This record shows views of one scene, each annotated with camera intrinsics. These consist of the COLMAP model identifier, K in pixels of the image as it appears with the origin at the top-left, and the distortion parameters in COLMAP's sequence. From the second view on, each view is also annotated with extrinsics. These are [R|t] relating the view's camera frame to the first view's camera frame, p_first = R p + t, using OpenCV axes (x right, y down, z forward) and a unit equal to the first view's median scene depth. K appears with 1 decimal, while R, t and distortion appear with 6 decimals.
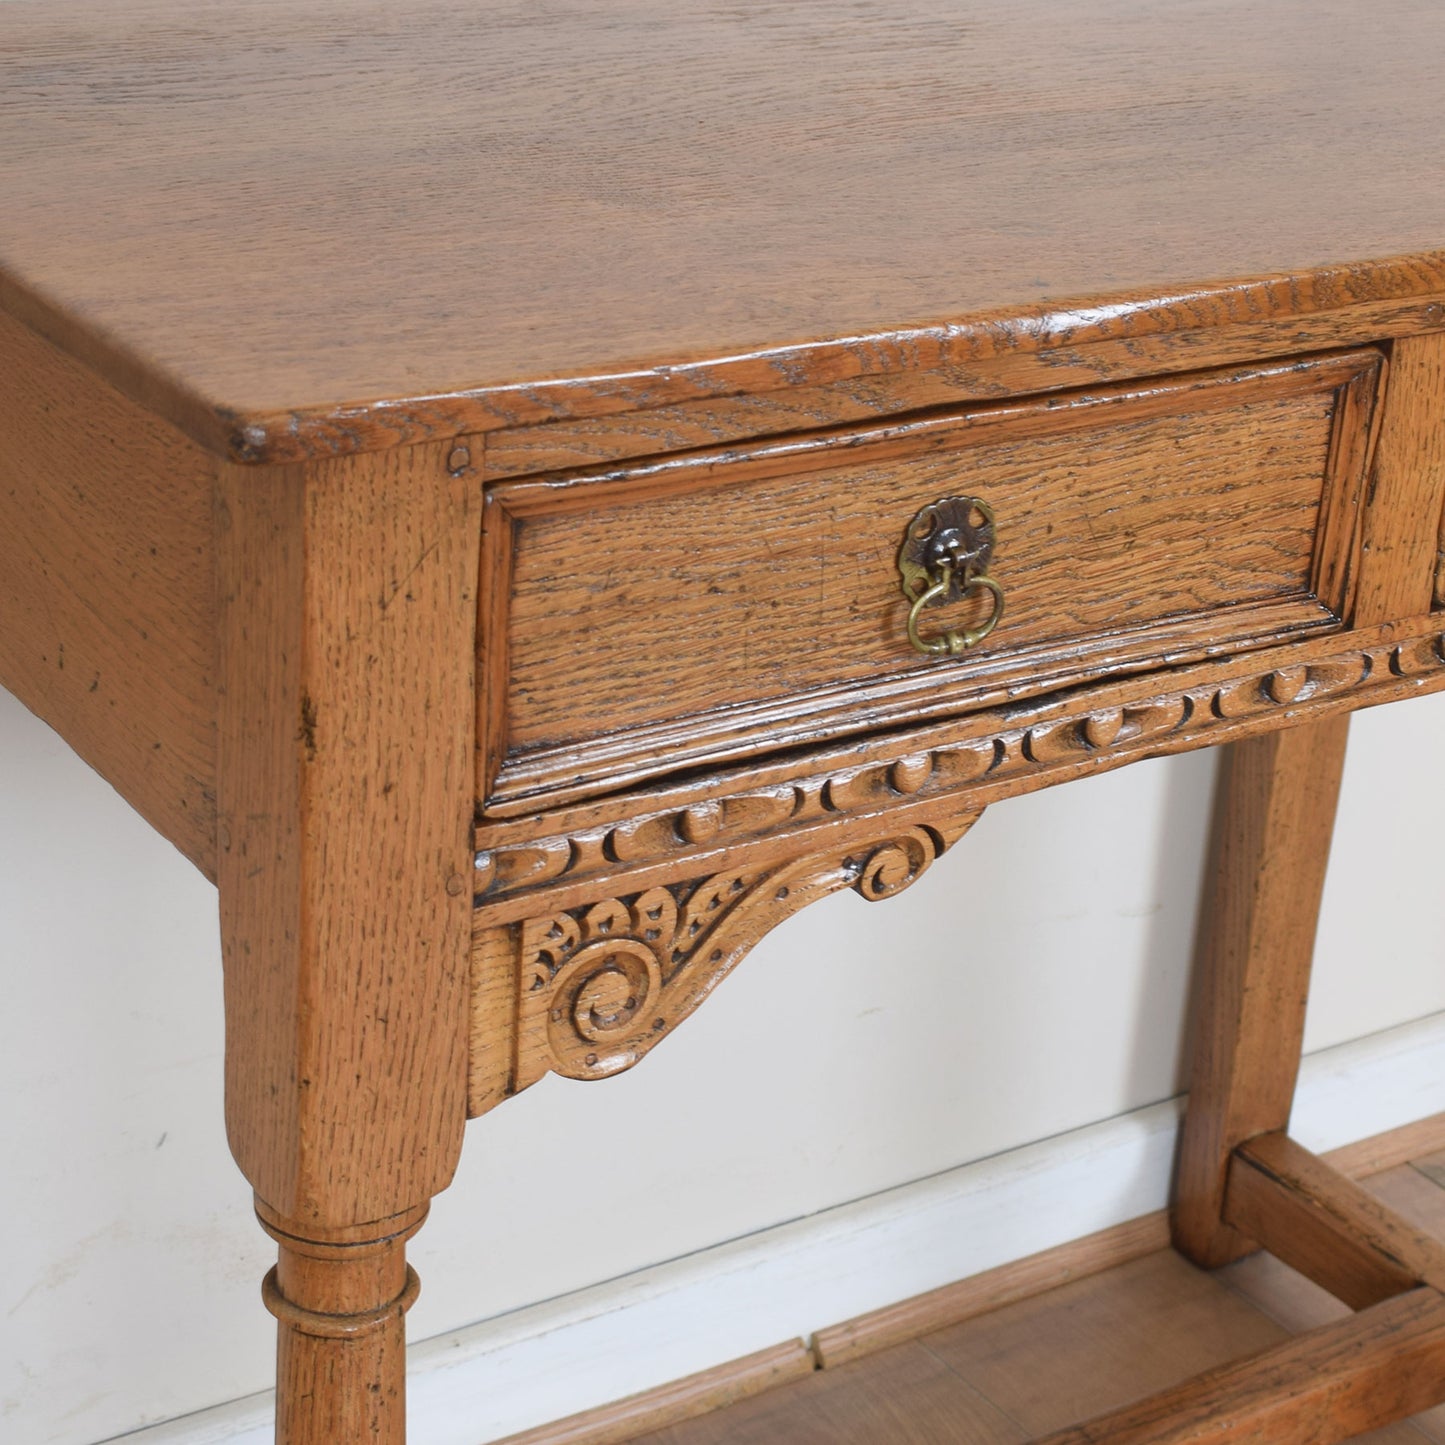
lens RADIAL K [[3245.9, 0, 724.4], [0, 3245.9, 631.4], [0, 0, 1]] dist [-0.033573, -0.204110]
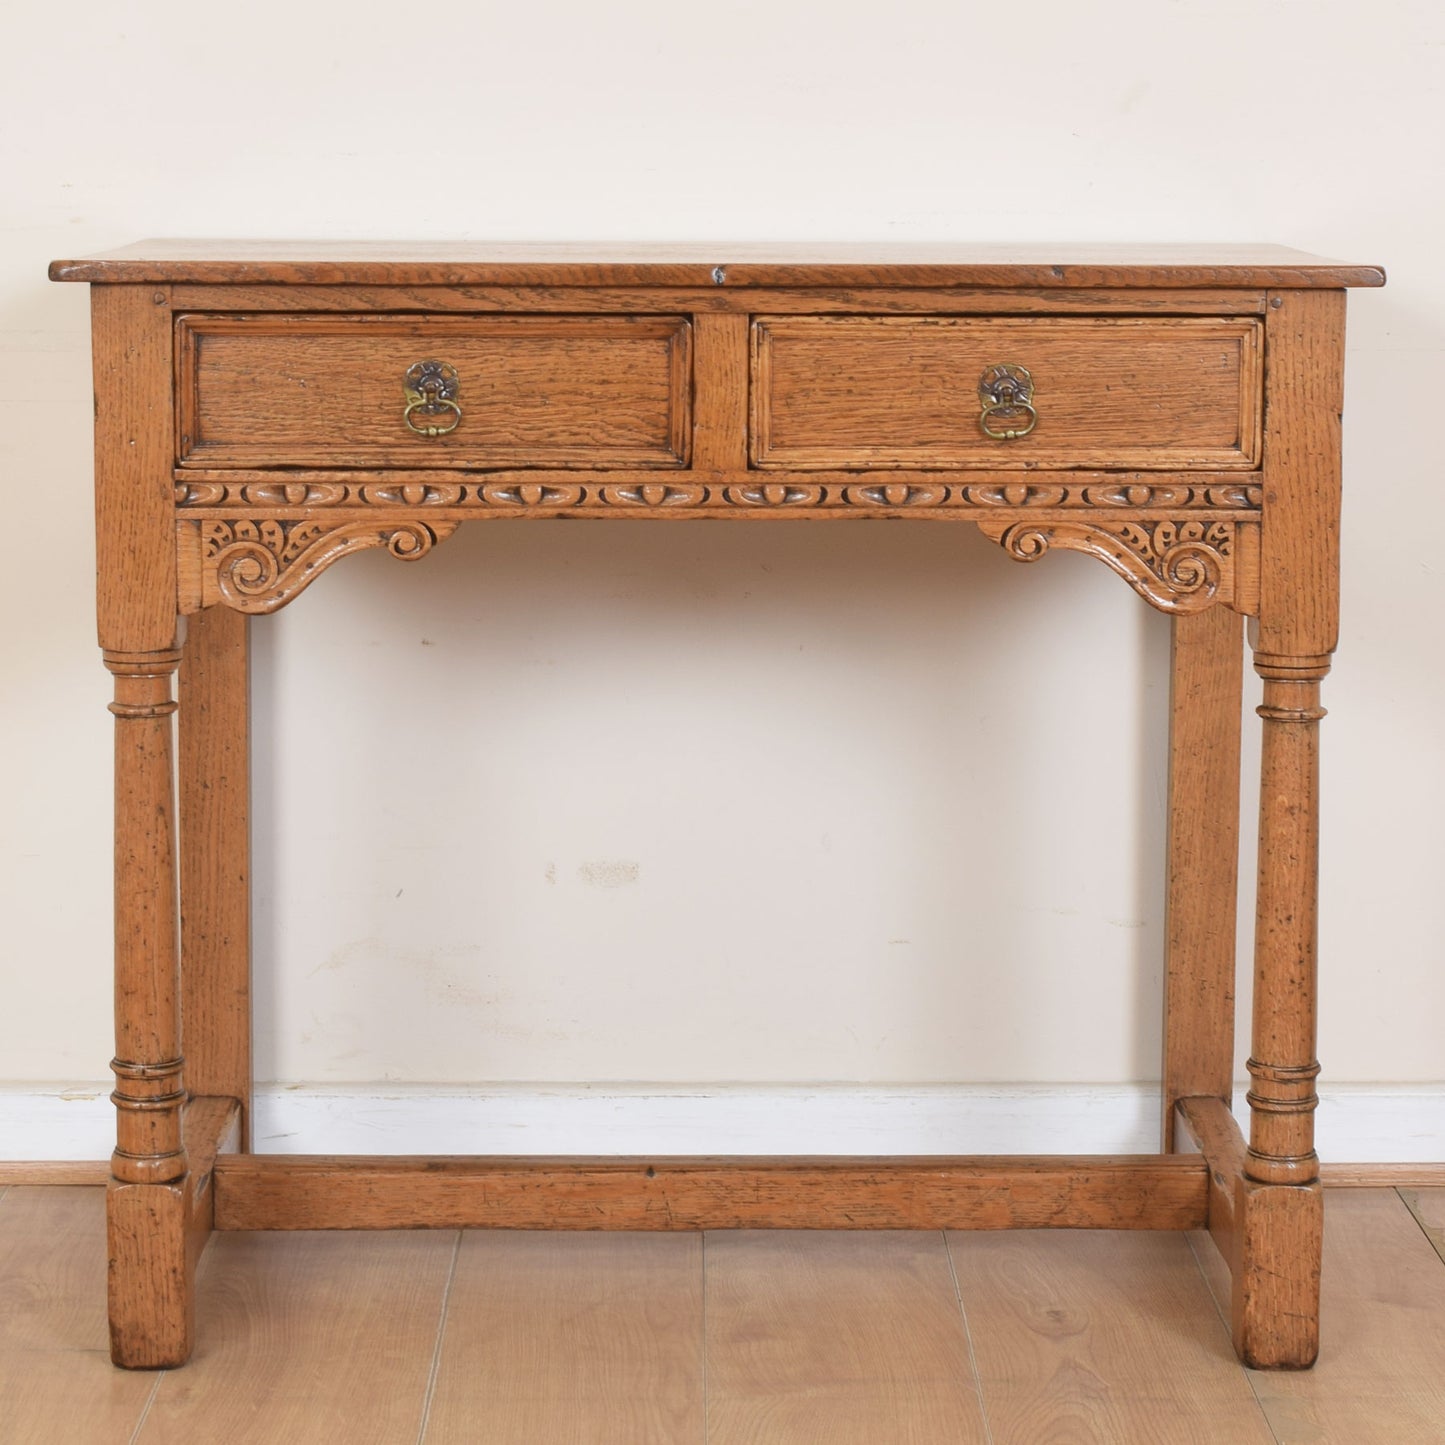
lens RADIAL K [[3776.9, 0, 723.5], [0, 3776.9, 511.6], [0, 0, 1]] dist [-0.071418, 0.059555]
pose [[0.838287, 0.008796, -0.545158, 1.593292], [-0.167597, 0.955617, -0.242295, 0.626770], [0.518832, 0.294479, 0.802556, -0.876424]]
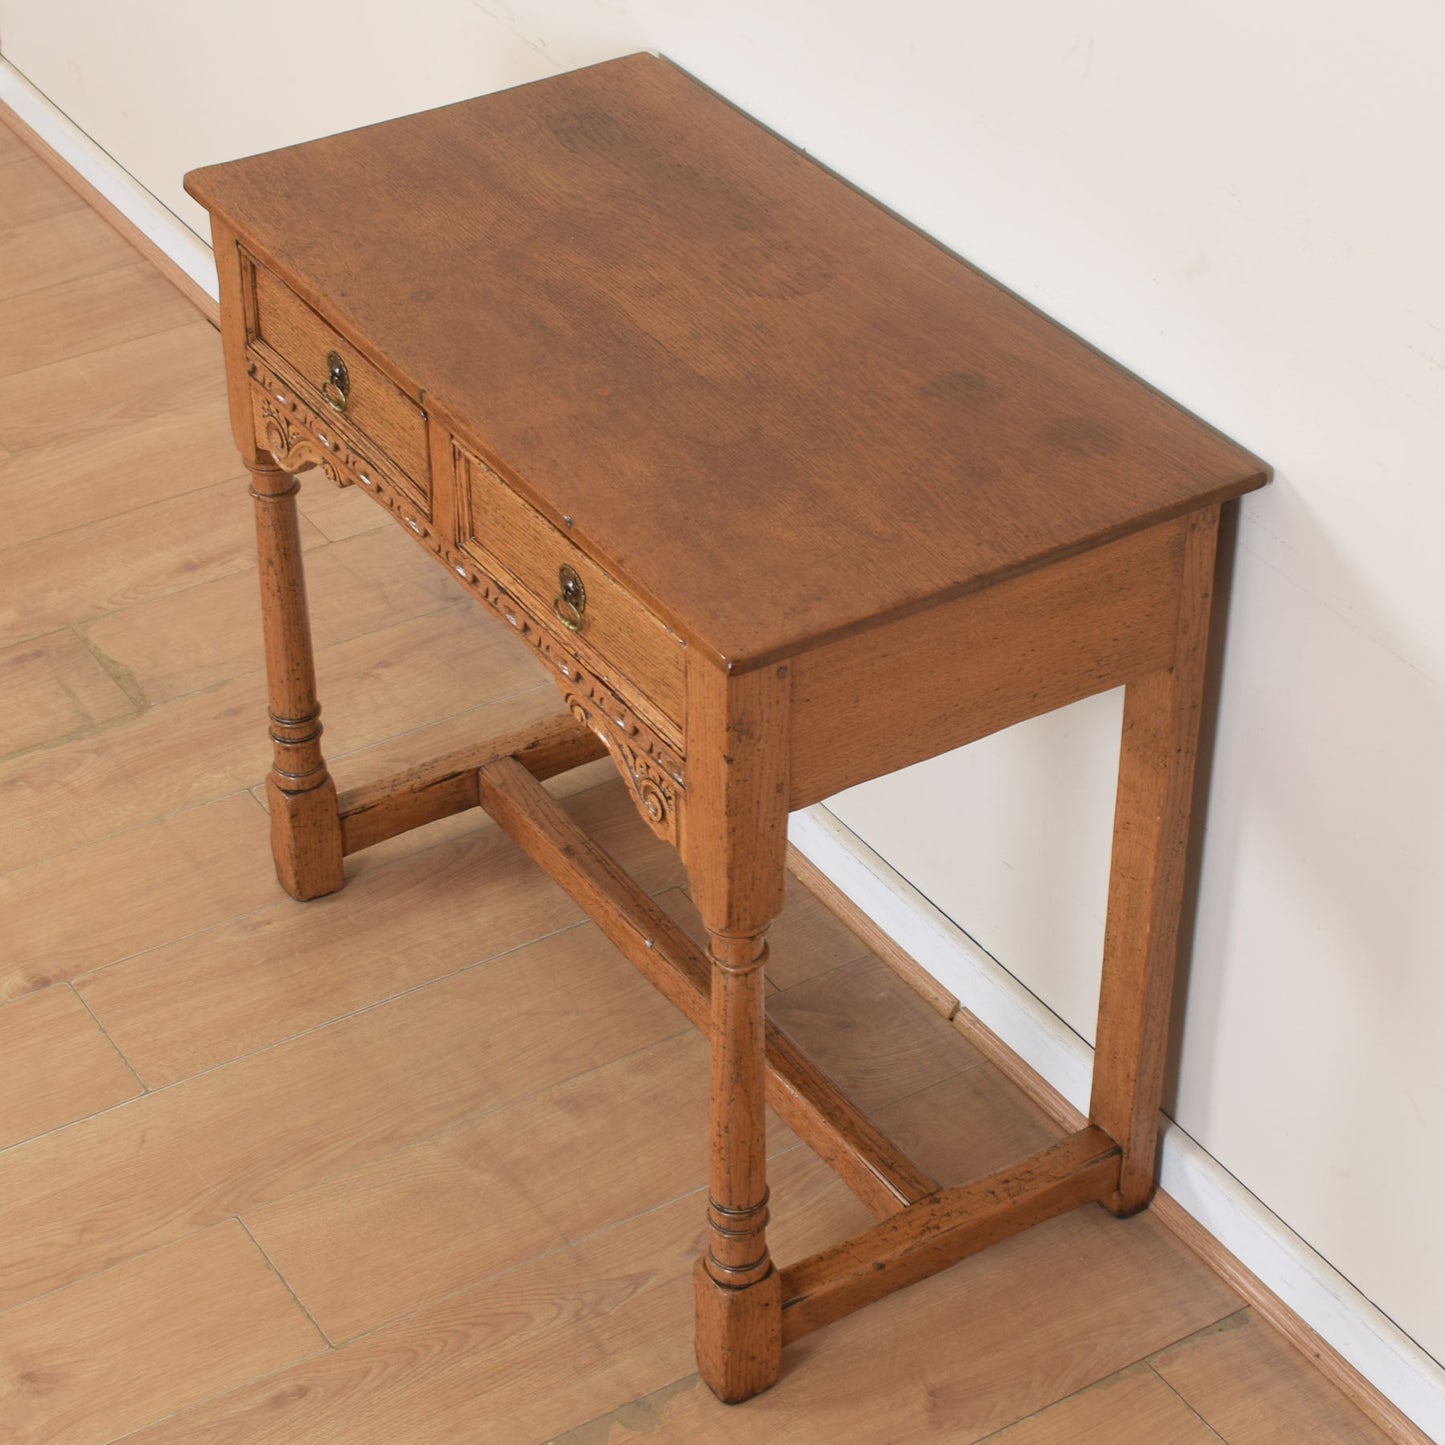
lens RADIAL K [[3328.1, 0, 654.6], [0, 3328.1, 722.7], [0, 0, 1]] dist [-0.038709, -0.241141]
pose [[-0.034677, 0.535540, -0.843797, 2.512417], [-0.368954, 0.777803, 0.508818, -1.283662], [0.928801, 0.328967, 0.170618, 0.873587]]
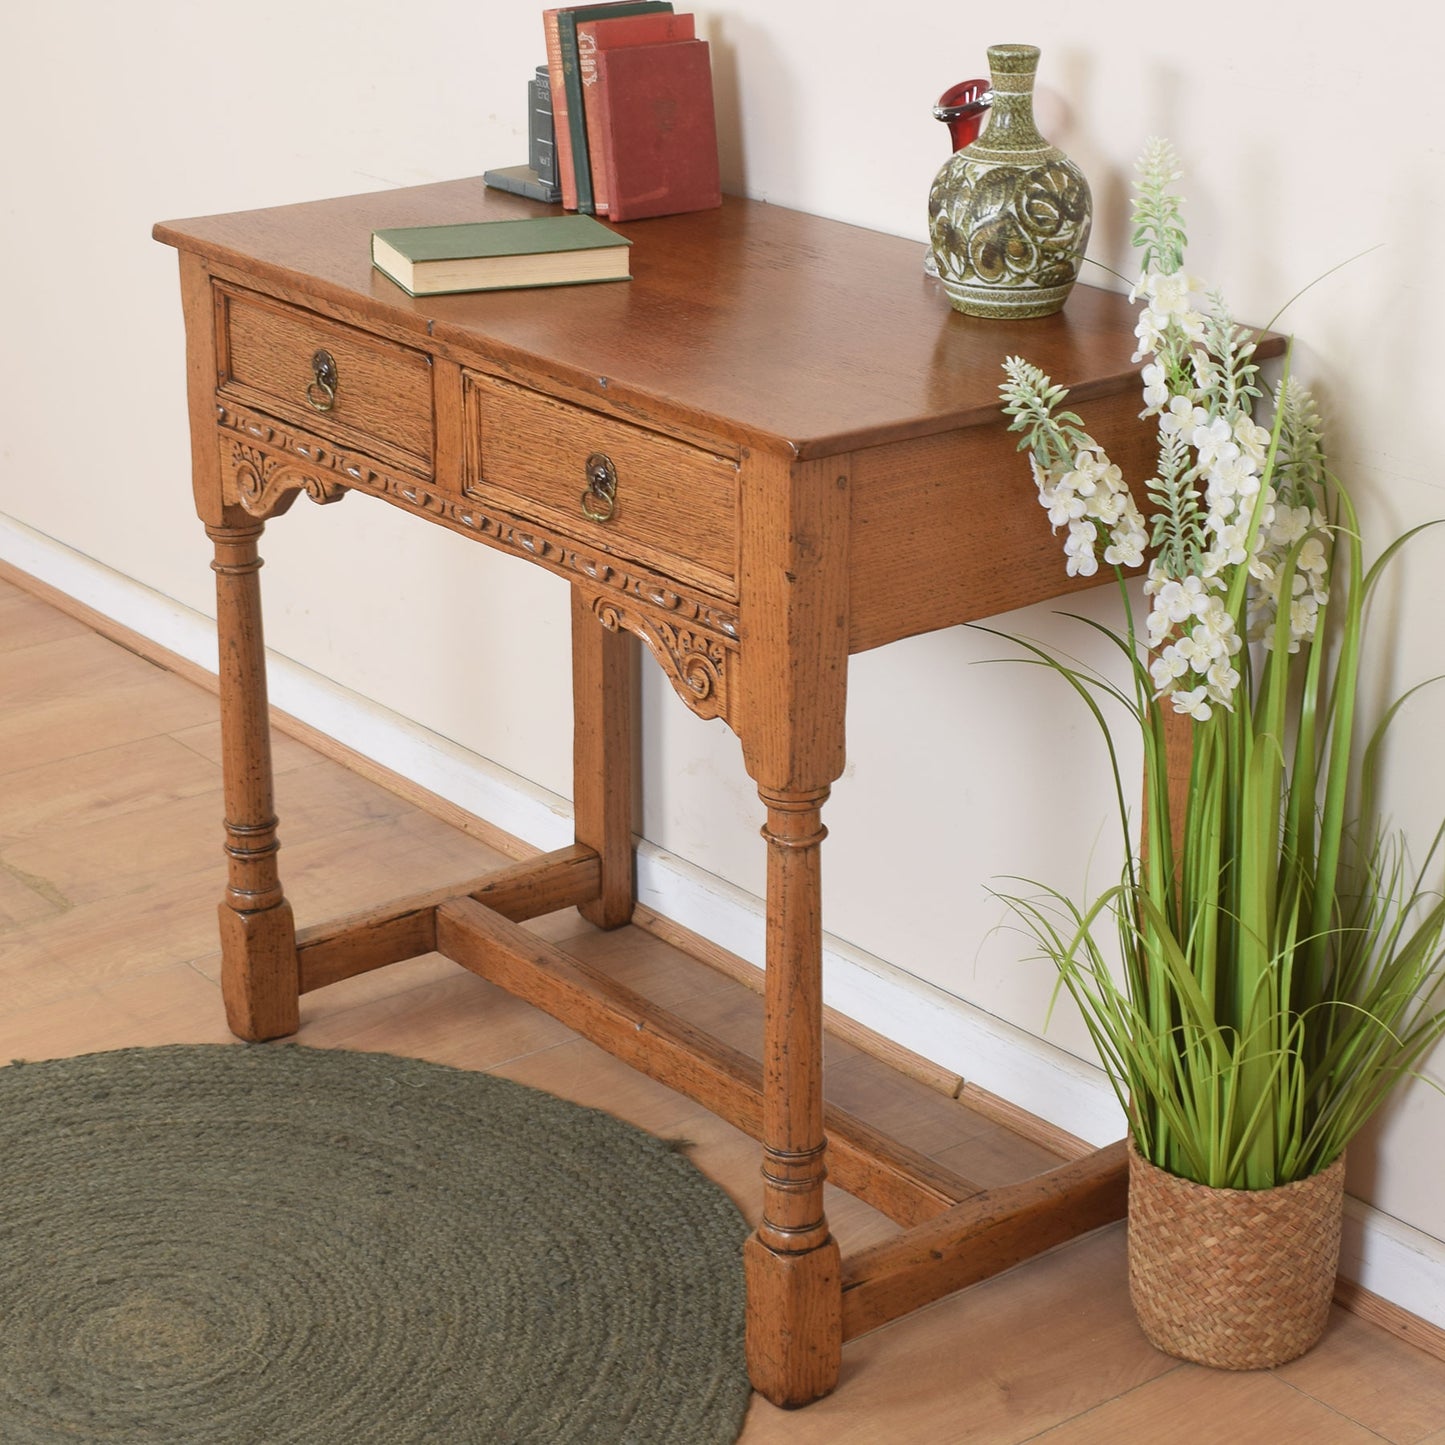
lens RADIAL K [[3245.9, 0, 724.4], [0, 3245.9, 631.4], [0, 0, 1]] dist [-0.033573, -0.204110]
pose [[0.081705, 0.276984, -0.957394, 2.666981], [-0.370264, 0.900292, 0.228865, -0.555722], [0.925326, 0.335789, 0.176116, 0.911121]]
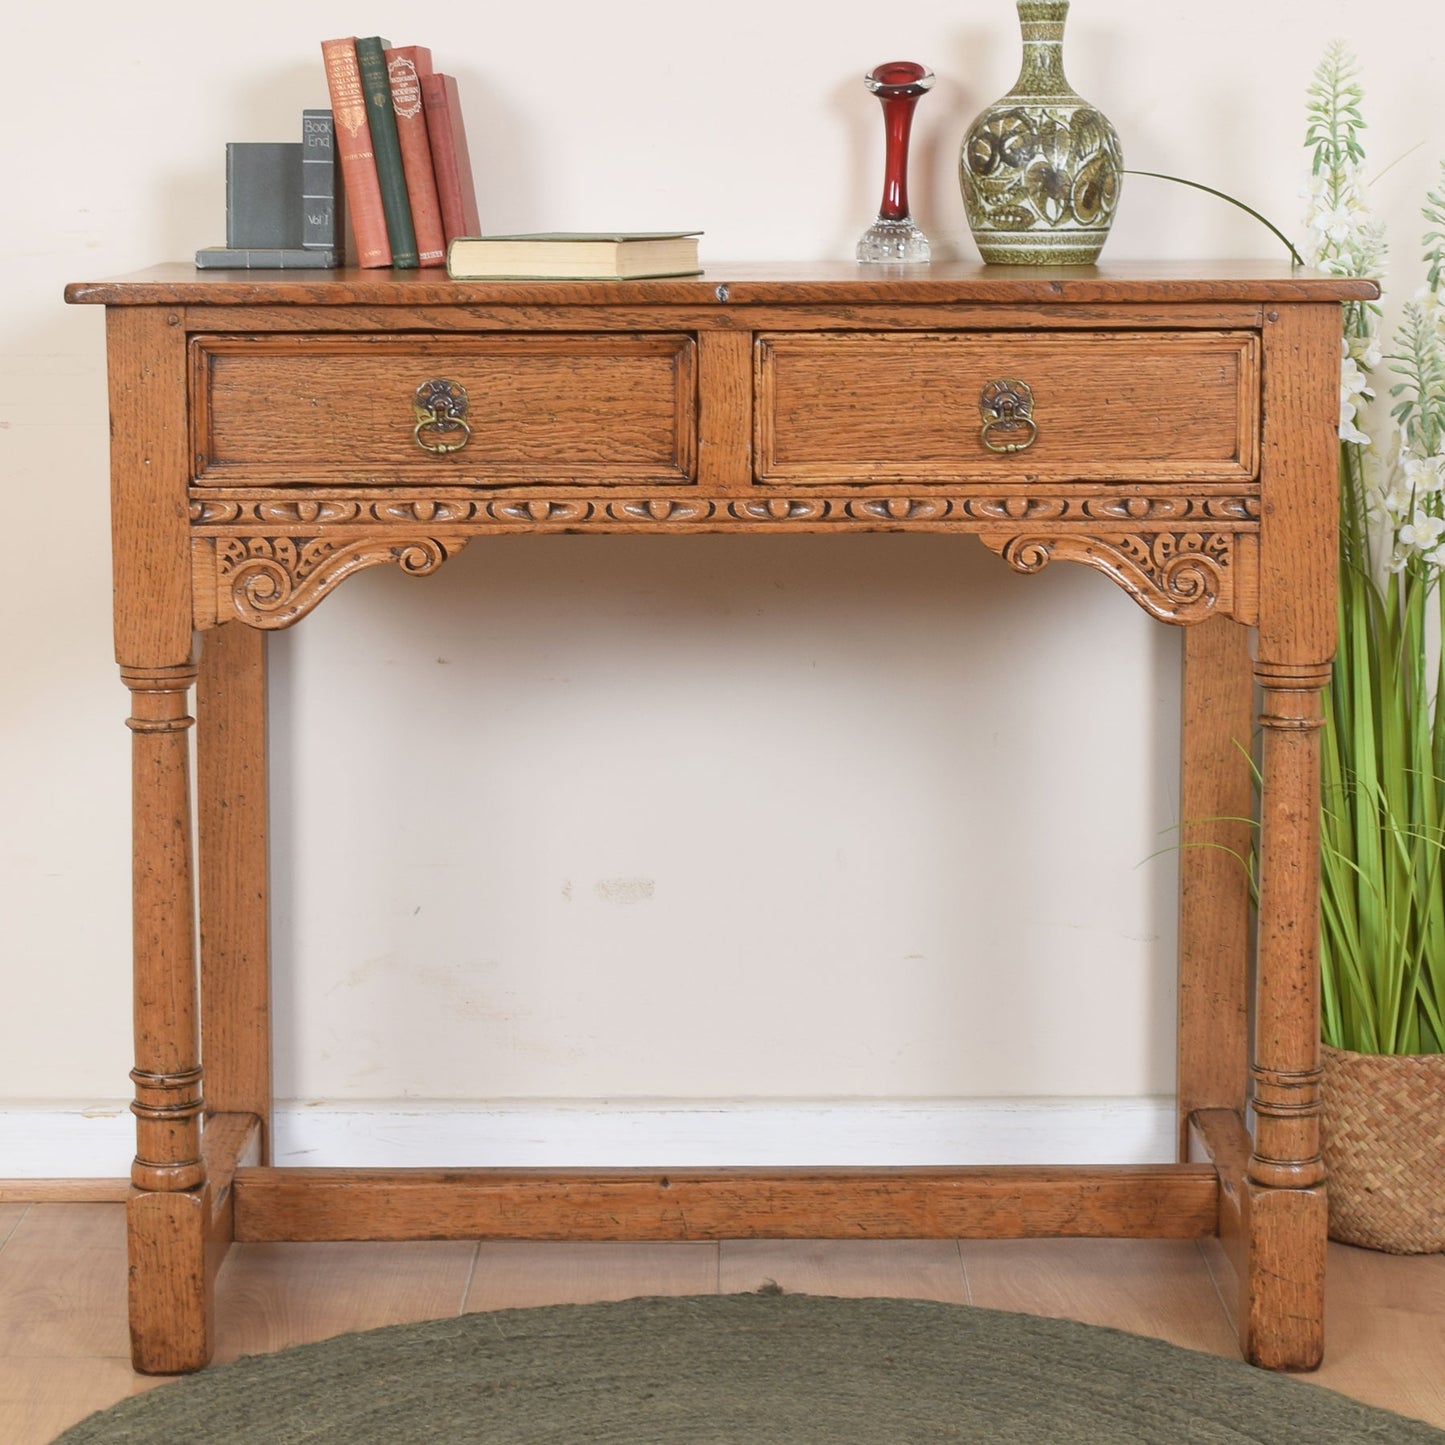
lens RADIAL K [[3932.2, 0, 718.8], [0, 3932.2, 545.1], [0, 0, 1]] dist [-0.068812, 0.008916]
pose [[0.830003, 0.002816, -0.557752, 1.699317], [-0.165360, 0.956272, -0.241248, 0.672324], [0.532683, 0.292466, 0.794174, -0.969263]]
